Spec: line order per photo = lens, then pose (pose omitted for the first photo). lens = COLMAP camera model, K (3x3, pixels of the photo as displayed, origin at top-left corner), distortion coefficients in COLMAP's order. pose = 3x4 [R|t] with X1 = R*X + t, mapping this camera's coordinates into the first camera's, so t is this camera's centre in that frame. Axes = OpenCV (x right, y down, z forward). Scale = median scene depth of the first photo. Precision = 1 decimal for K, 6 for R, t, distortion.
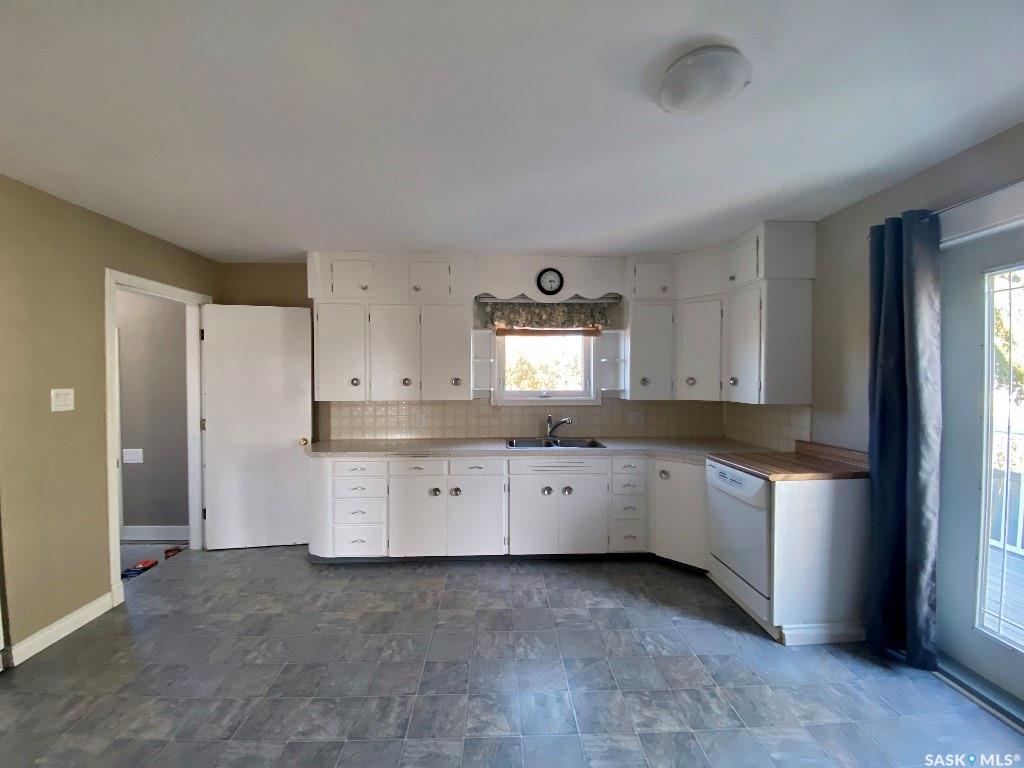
lens RADIAL K [[414.0, 0, 512.1], [0, 414.0, 385.1], [0, 0, 1]] dist [0.039217, -0.031595]
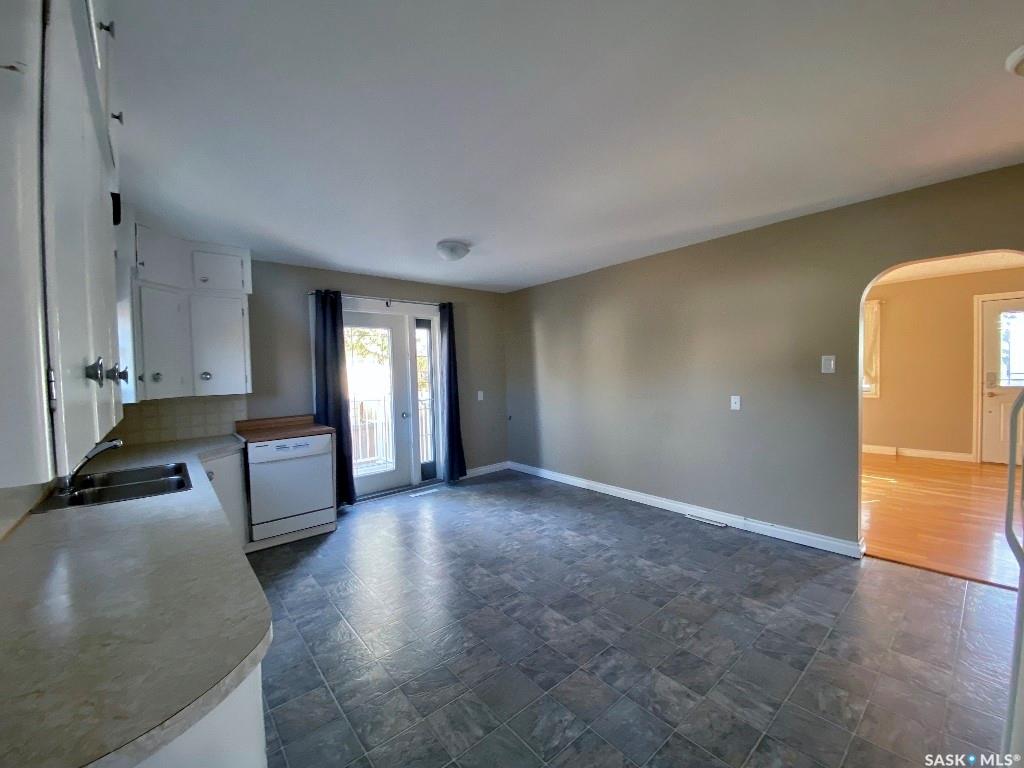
lens RADIAL K [[413.1, 0, 510.7], [0, 413.1, 382.6], [0, 0, 1]] dist [0.043554, -0.030415]
pose [[-0.618182, -0.004488, 0.786022, -0.865343], [0.043759, 0.998236, 0.040114, -0.001324], [-0.784816, 0.059194, -0.616895, 1.150584]]
